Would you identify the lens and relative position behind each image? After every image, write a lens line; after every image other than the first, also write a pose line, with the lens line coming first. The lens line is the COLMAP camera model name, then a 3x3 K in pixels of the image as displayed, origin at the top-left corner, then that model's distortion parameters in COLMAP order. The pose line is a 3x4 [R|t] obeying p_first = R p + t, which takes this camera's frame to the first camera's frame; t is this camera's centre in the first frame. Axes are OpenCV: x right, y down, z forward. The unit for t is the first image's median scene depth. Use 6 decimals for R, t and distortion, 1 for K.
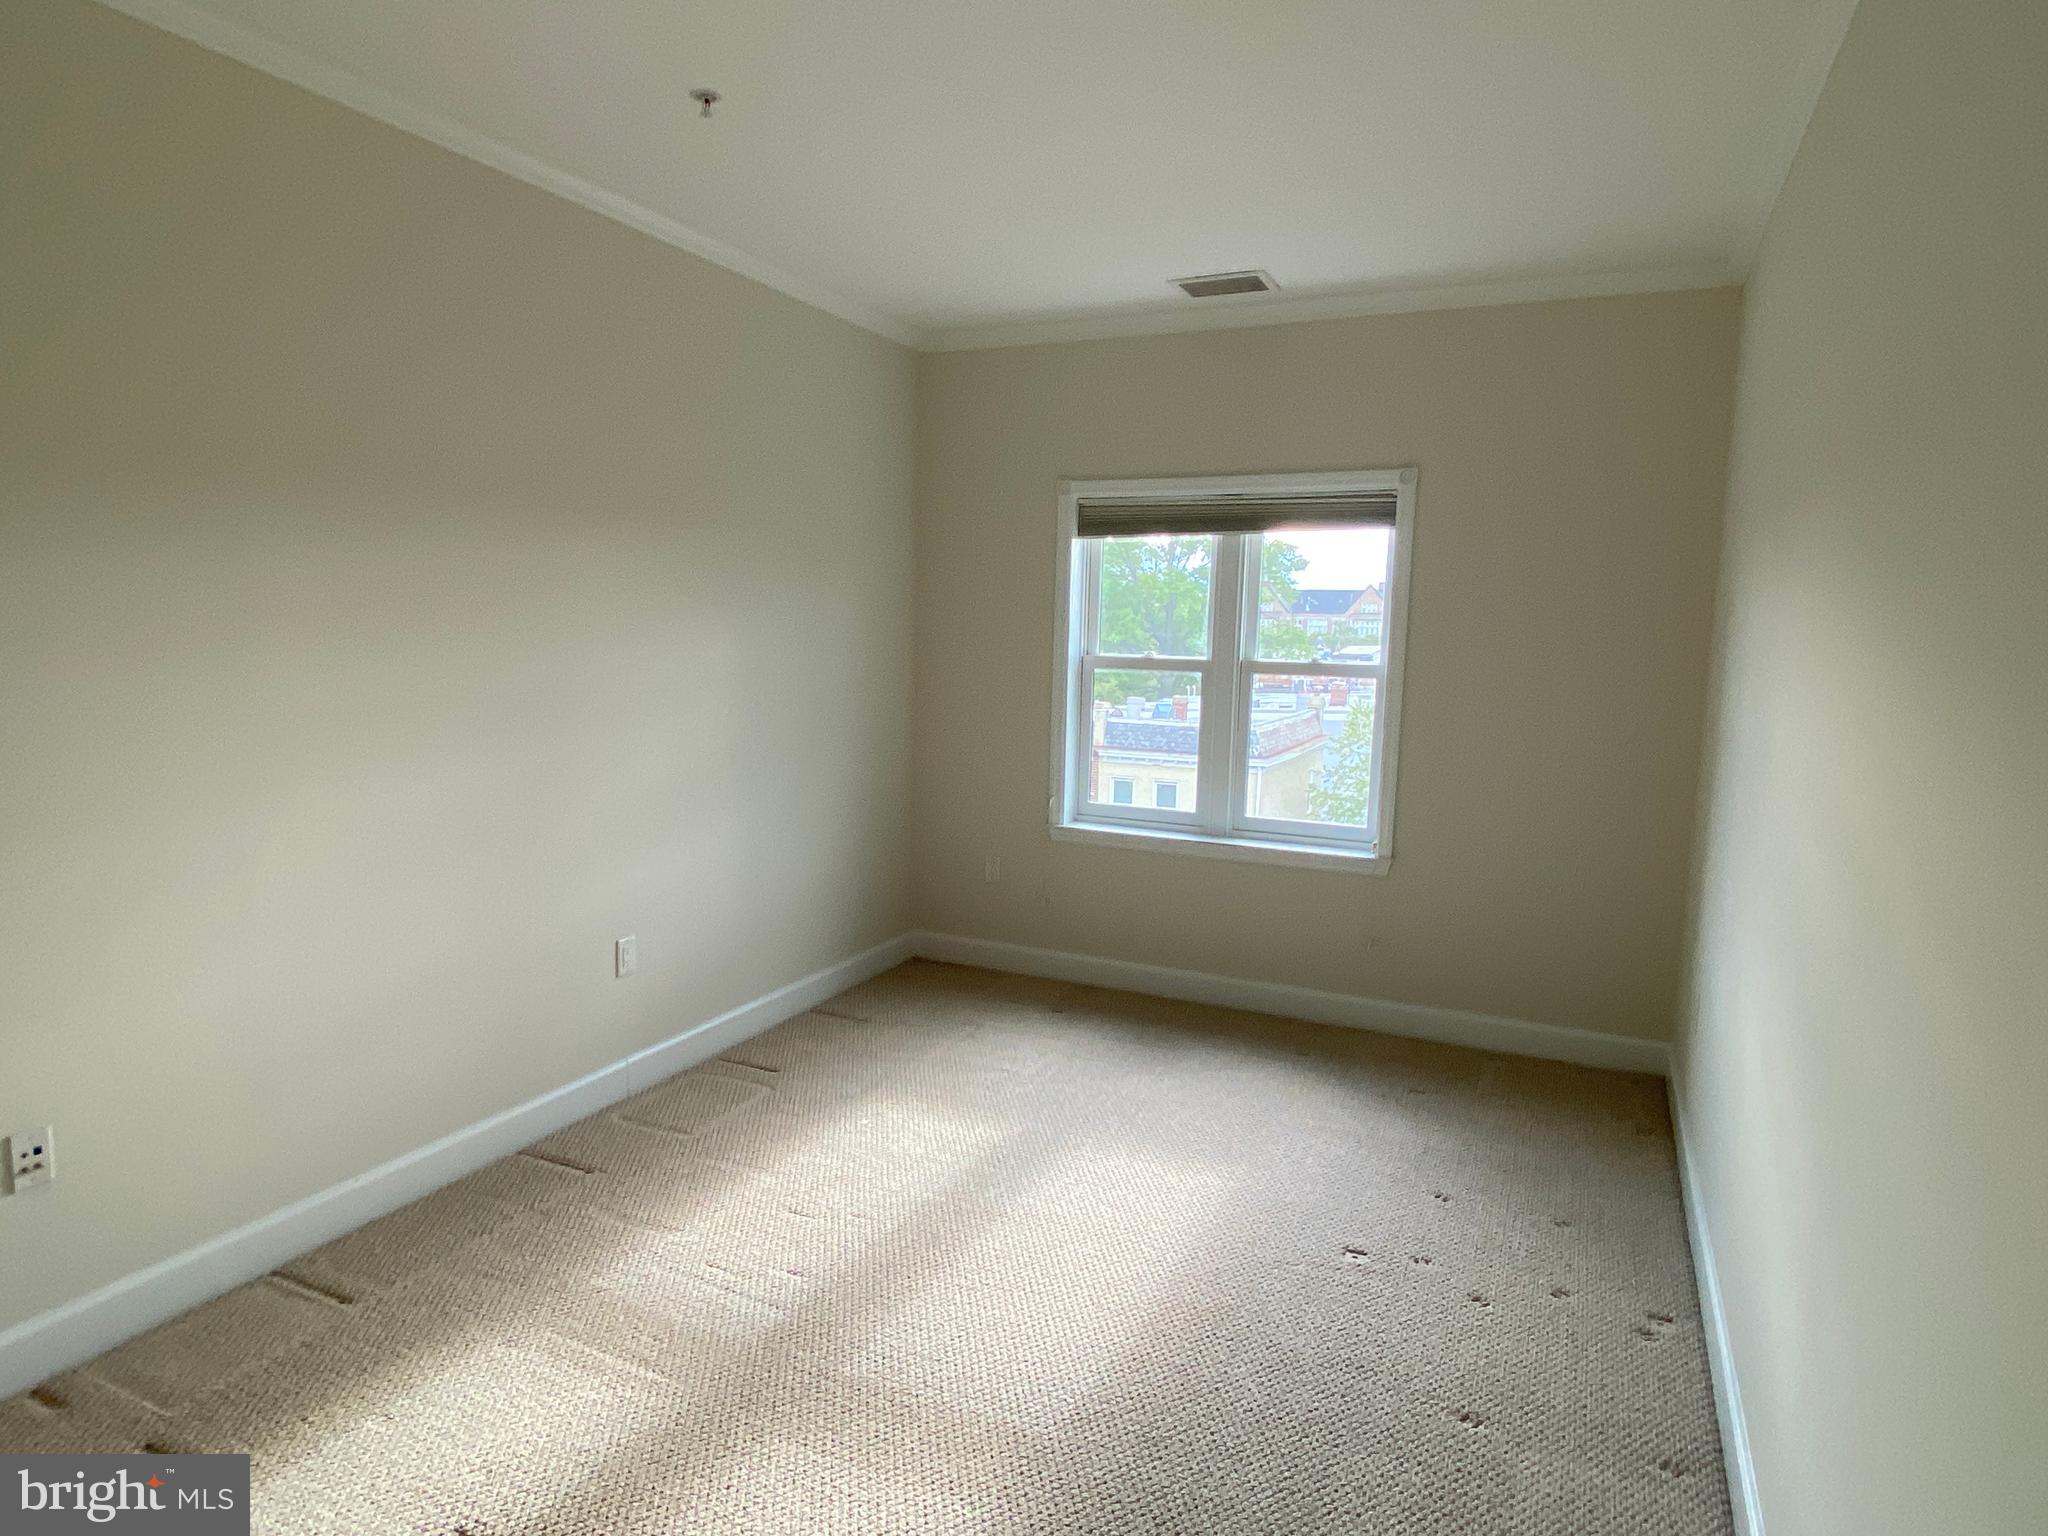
lens RADIAL K [[1190.7, 0, 1016.5], [0, 1190.7, 764.5], [0, 0, 1]] dist [0.054950, -0.002645]
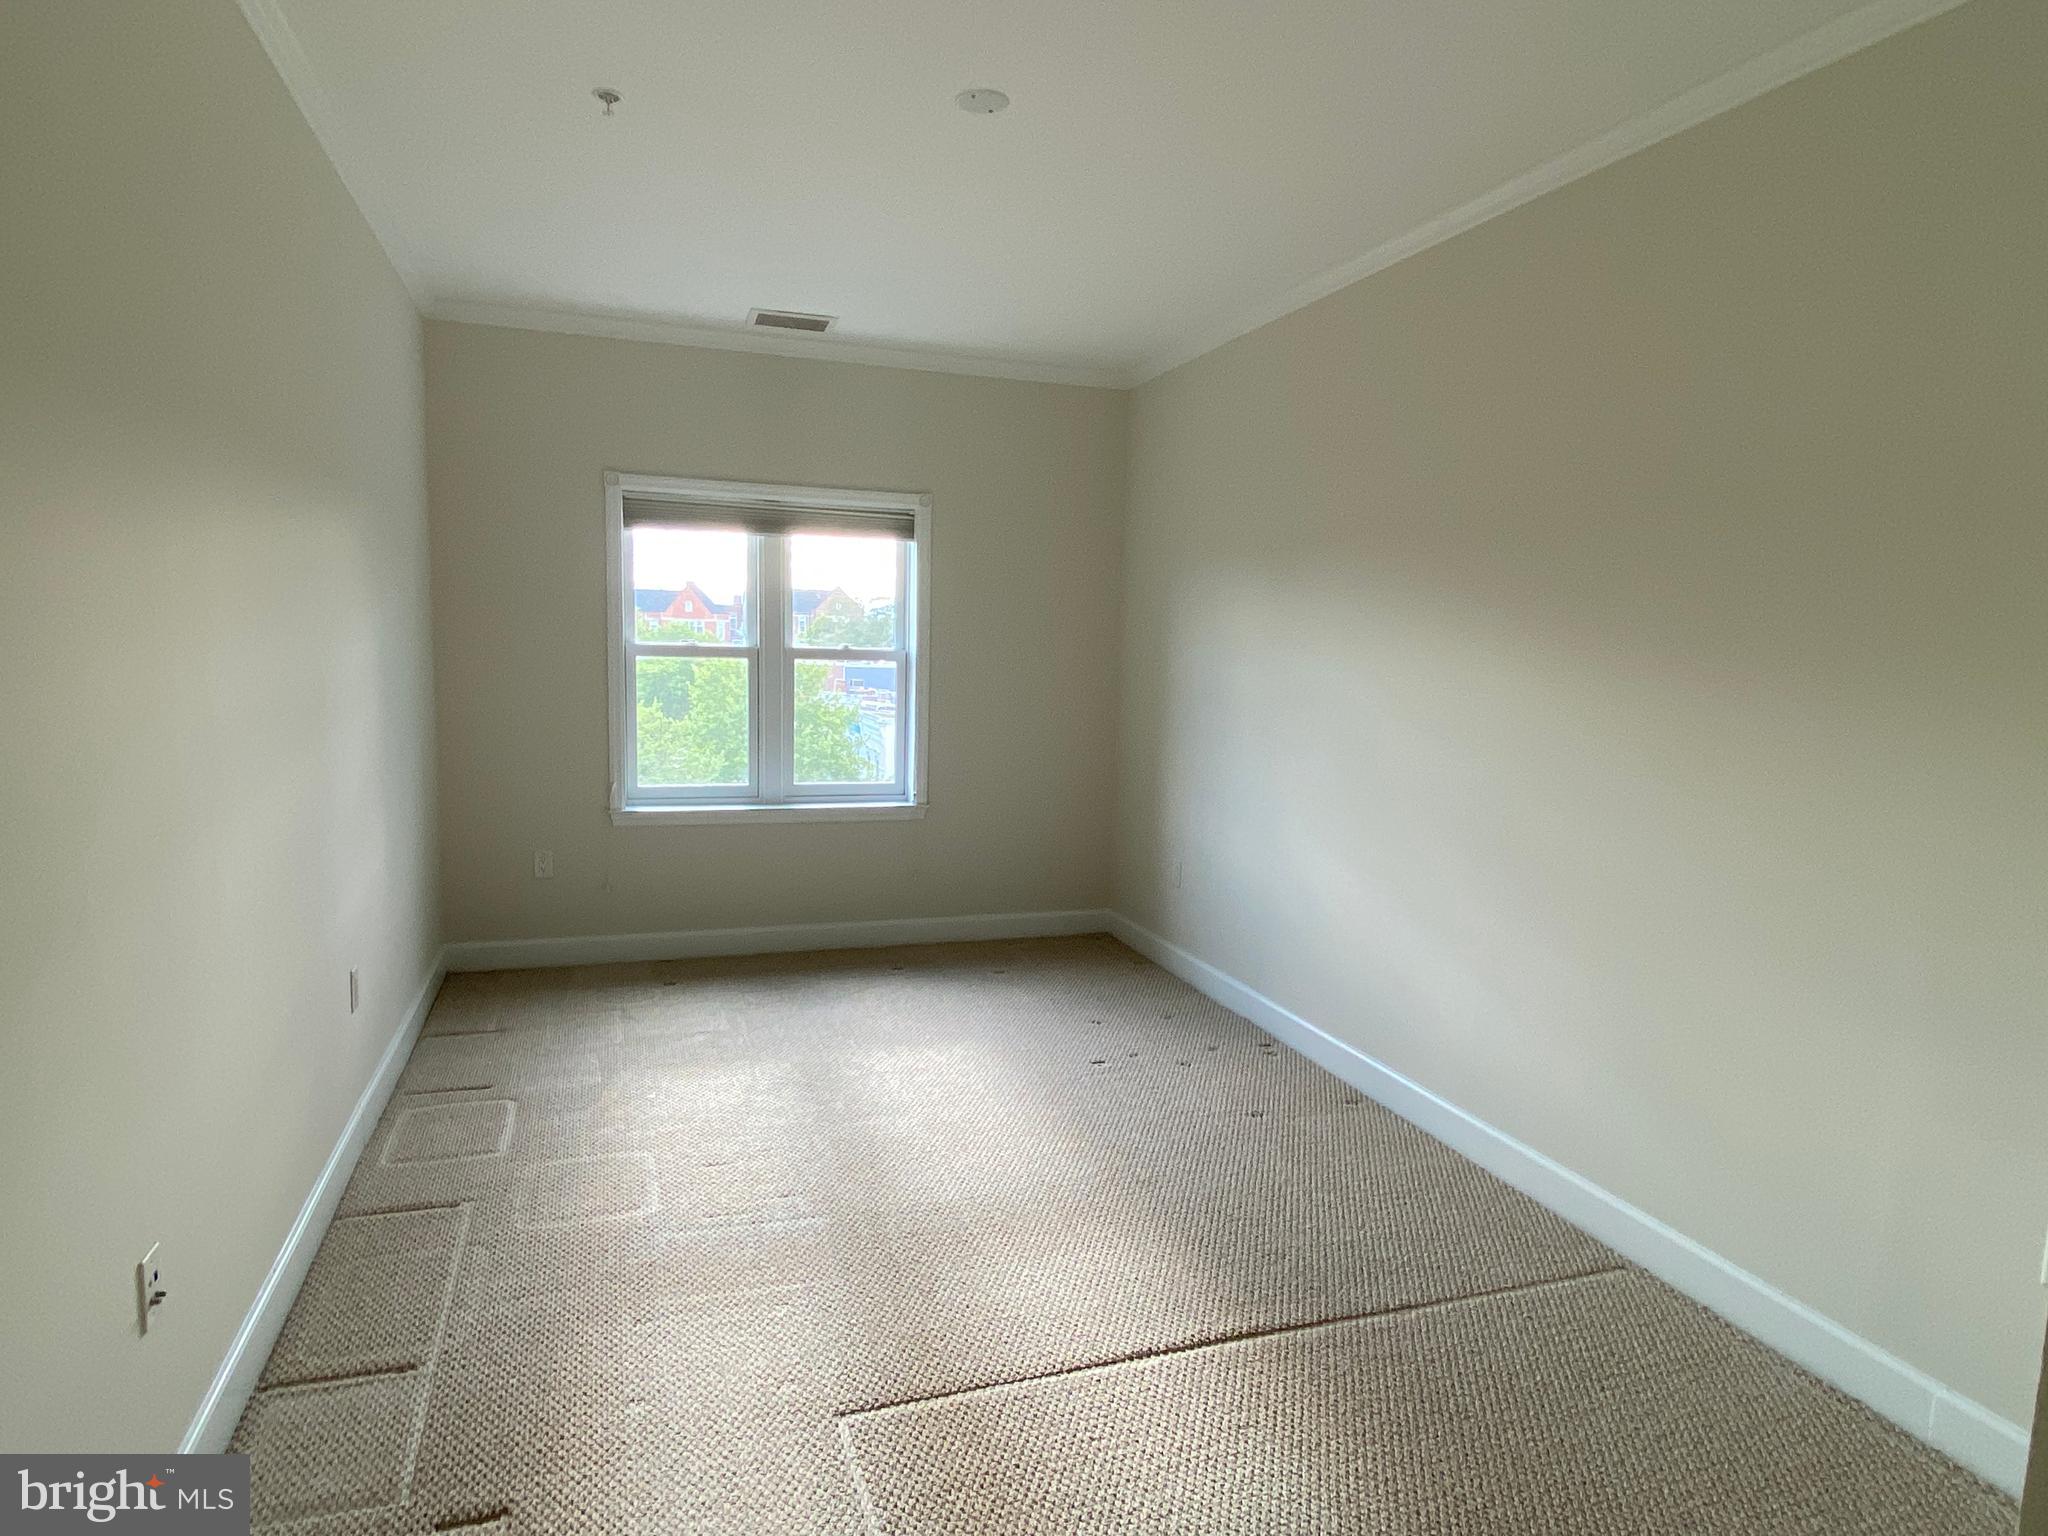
lens RADIAL K [[1190.7, 0, 1018.7], [0, 1190.7, 766.9], [0, 0, 1]] dist [0.054950, -0.002645]
pose [[0.730059, -0.076772, 0.679059, -0.461631], [0.068891, 0.996876, 0.038638, -0.002441], [-0.679903, 0.018573, 0.733066, 0.016119]]
